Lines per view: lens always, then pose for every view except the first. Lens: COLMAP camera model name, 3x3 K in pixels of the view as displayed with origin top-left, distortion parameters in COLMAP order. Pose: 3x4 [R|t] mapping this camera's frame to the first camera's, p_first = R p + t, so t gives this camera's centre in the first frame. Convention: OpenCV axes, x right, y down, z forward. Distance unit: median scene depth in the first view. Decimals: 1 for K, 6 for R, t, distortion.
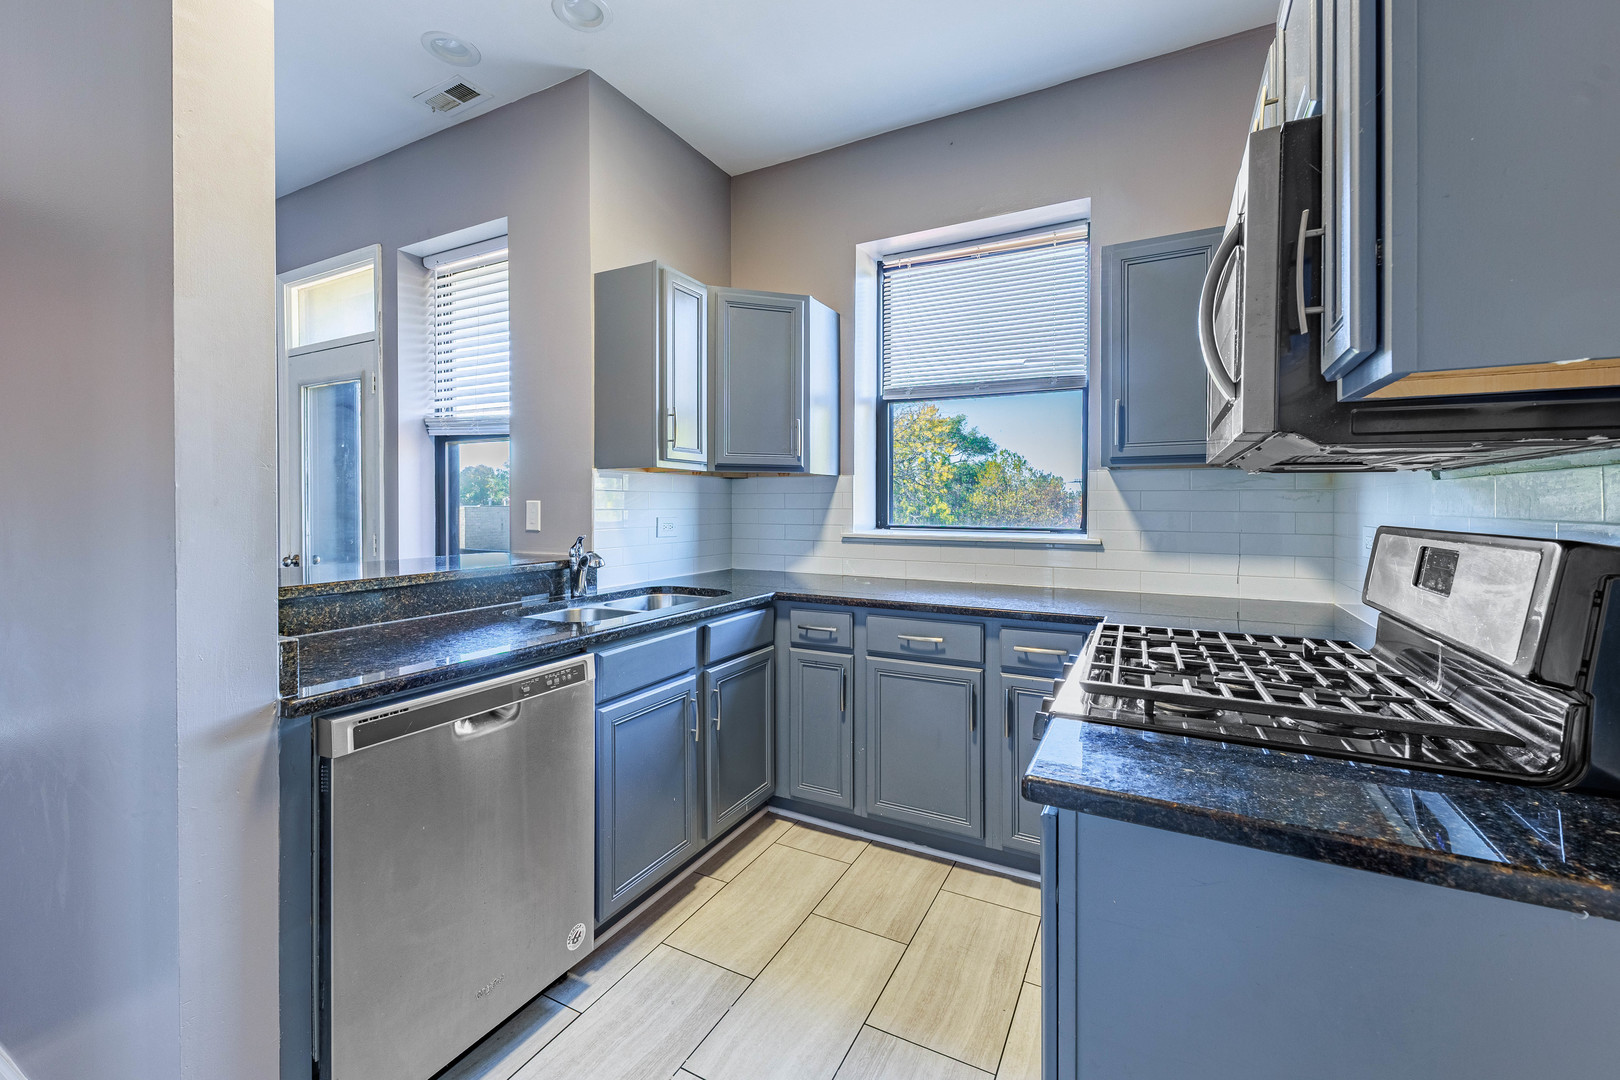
lens RADIAL K [[645.9, 0, 806.3], [0, 645.9, 515.0], [0, 0, 1]] dist [0.000726, -0.000009]
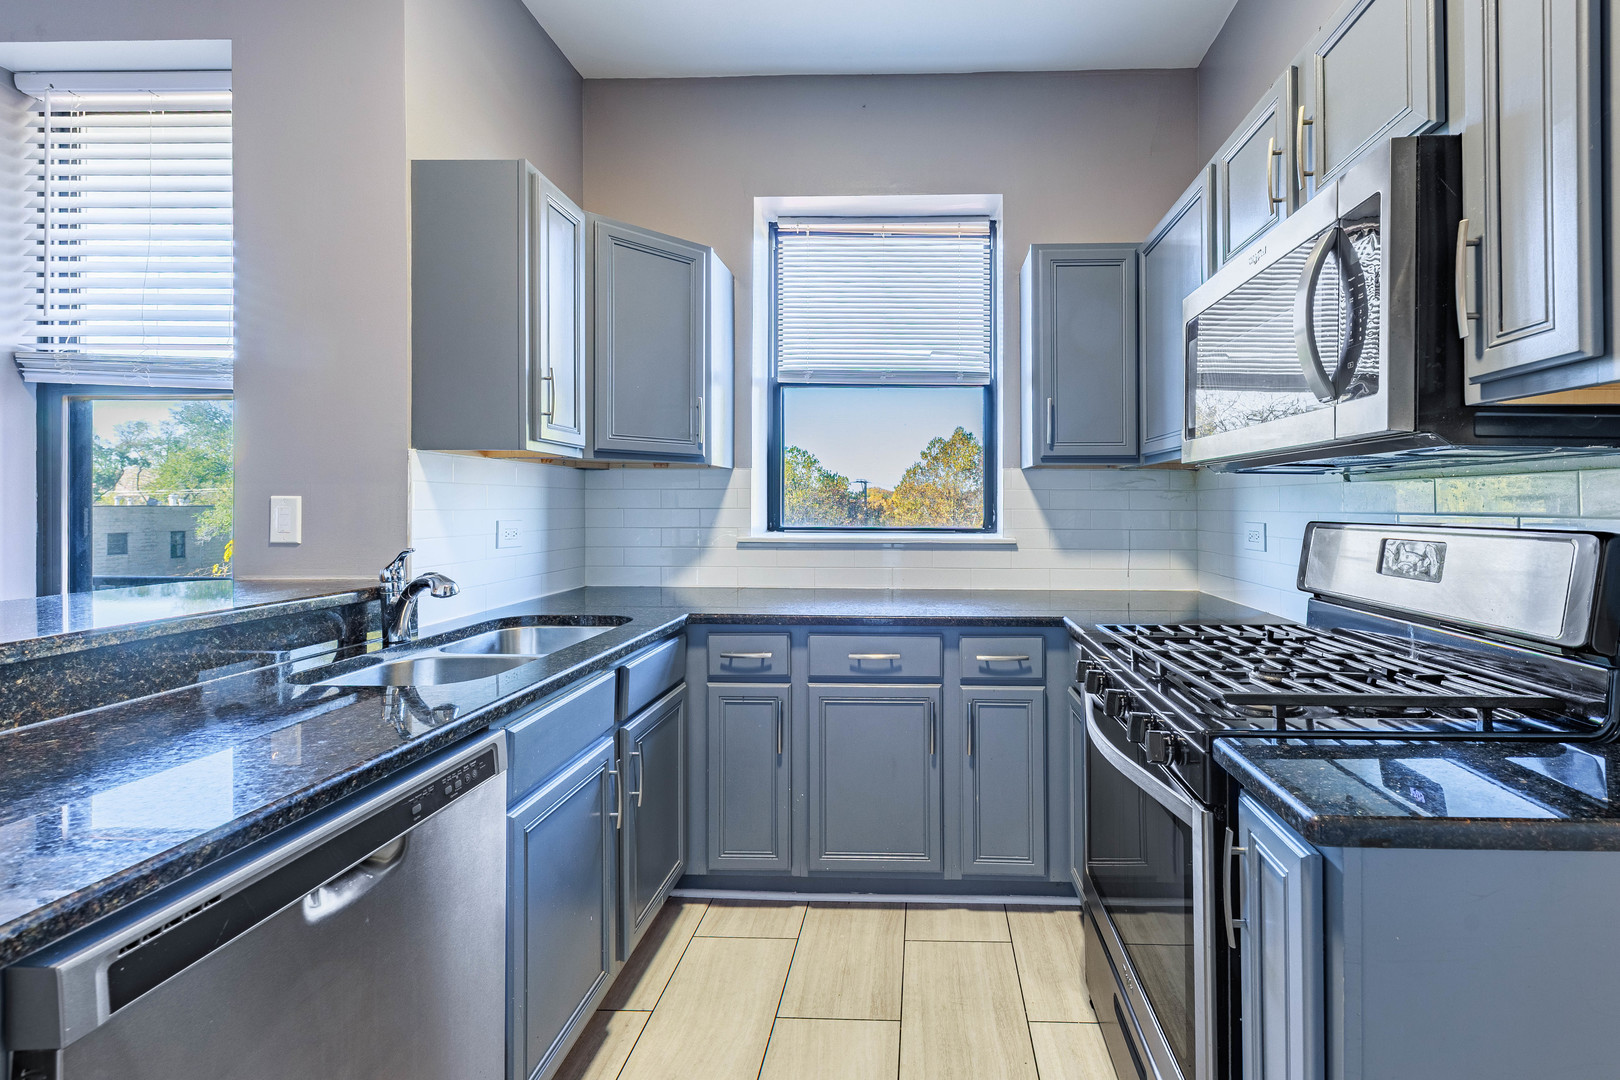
lens RADIAL K [[684.7, 0, 856.7], [0, 684.7, 505.1], [0, 0, 1]] dist [0.003056, 0.000124]
pose [[0.901645, 0.000651, 0.432477, -0.225435], [0.005384, 0.999904, -0.012730, -0.001669], [-0.432444, 0.013807, 0.901555, 0.158758]]
